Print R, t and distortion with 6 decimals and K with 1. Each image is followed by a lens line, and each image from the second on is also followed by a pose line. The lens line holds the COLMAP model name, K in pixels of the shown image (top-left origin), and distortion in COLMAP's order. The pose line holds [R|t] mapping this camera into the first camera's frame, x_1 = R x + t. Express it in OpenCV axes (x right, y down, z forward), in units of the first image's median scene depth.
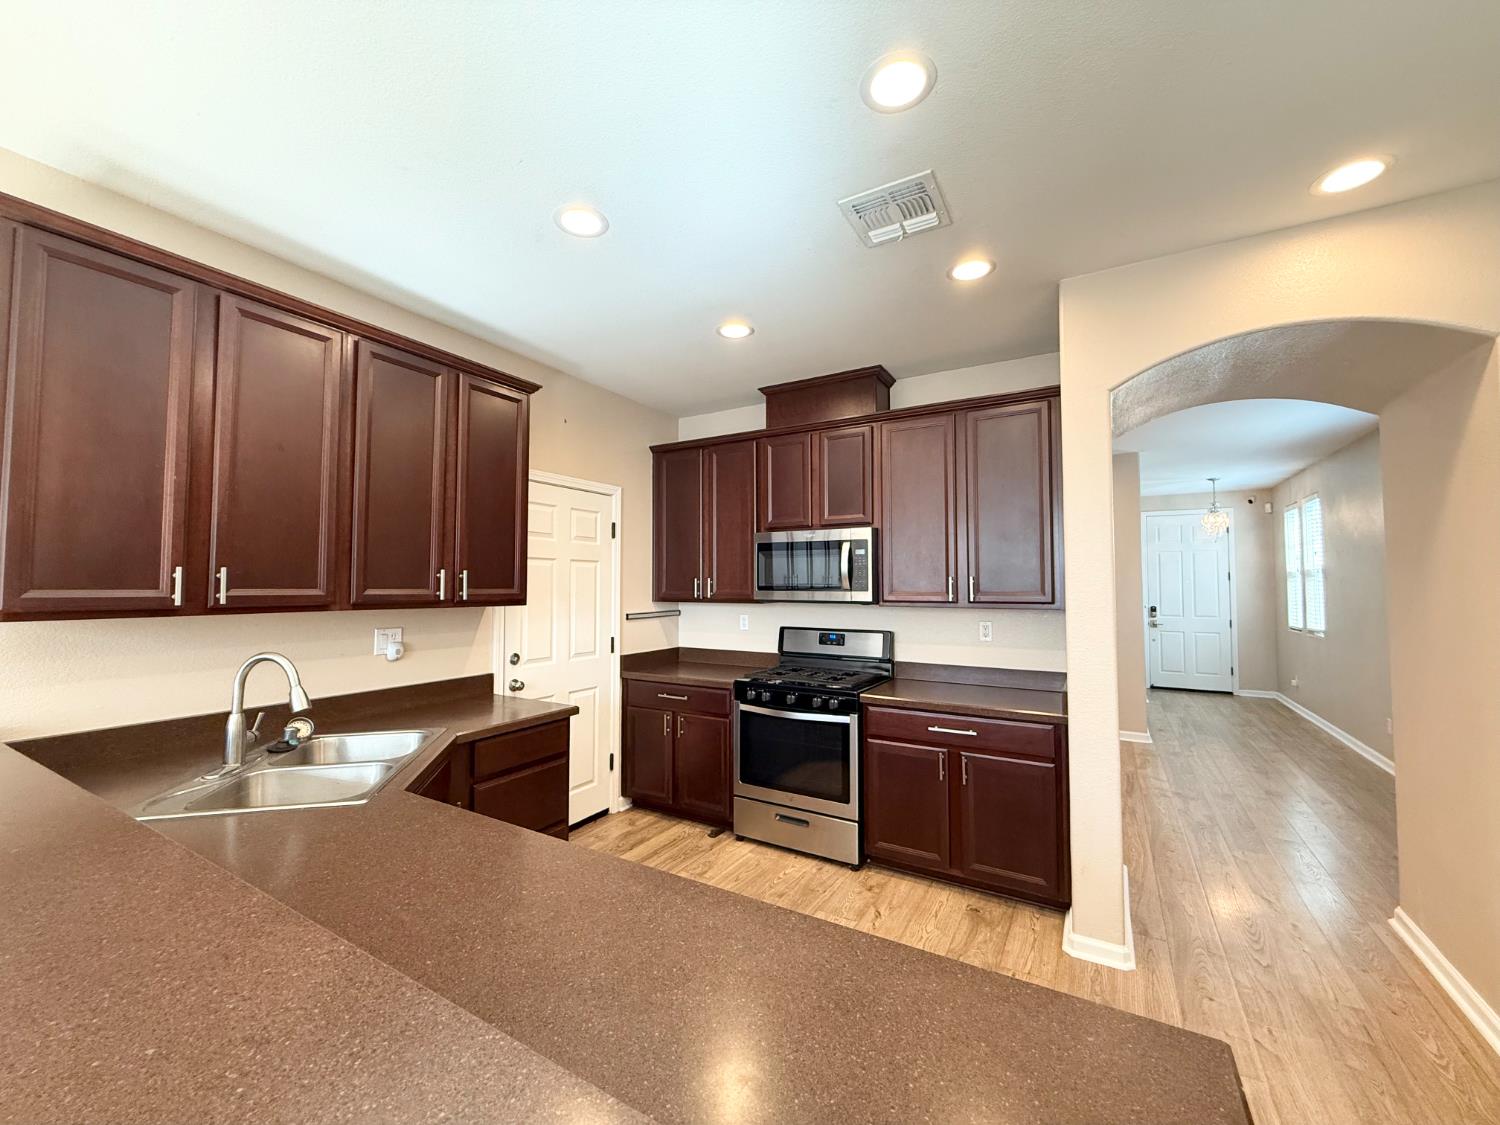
lens RADIAL K [[599.0, 0, 745.7], [0, 599.0, 561.3], [0, 0, 1]] dist [-0.000193, 0.000362]
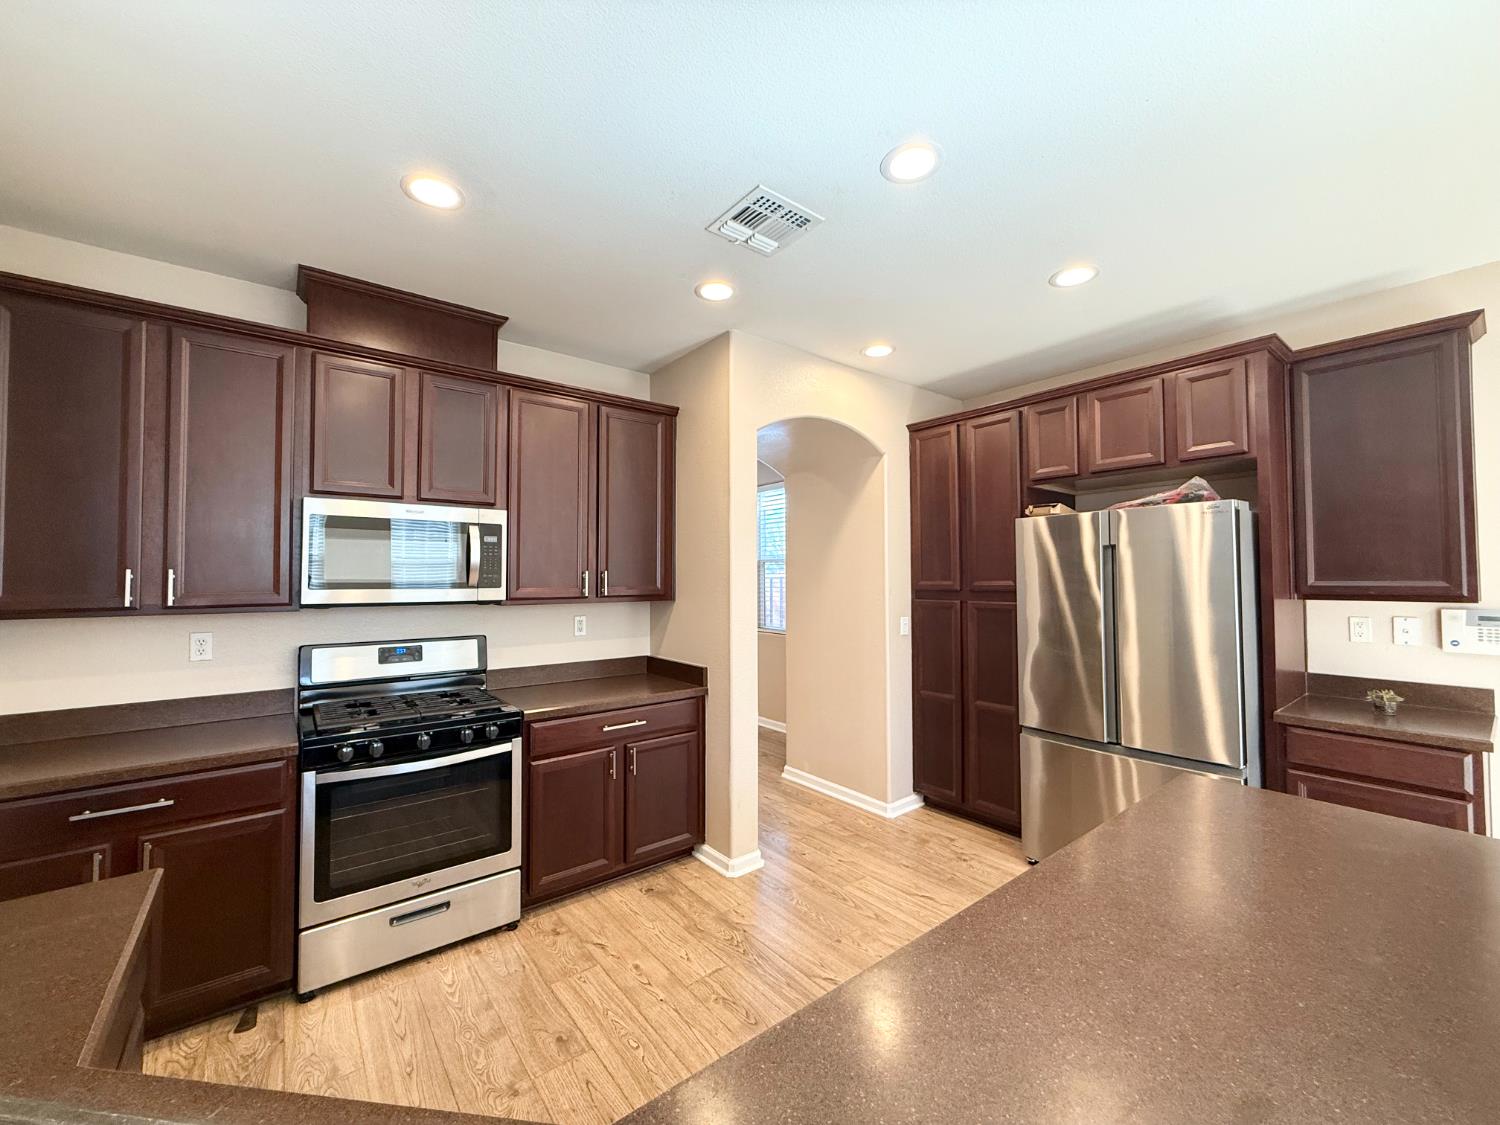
lens RADIAL K [[599.0, 0, 745.7], [0, 599.0, 561.3], [0, 0, 1]] dist [-0.000193, 0.000362]
pose [[0.362862, 0.023285, 0.931552, -0.447441], [-0.033227, 0.999375, -0.012038, 0.012768], [-0.931250, -0.026585, 0.363409, 0.394102]]
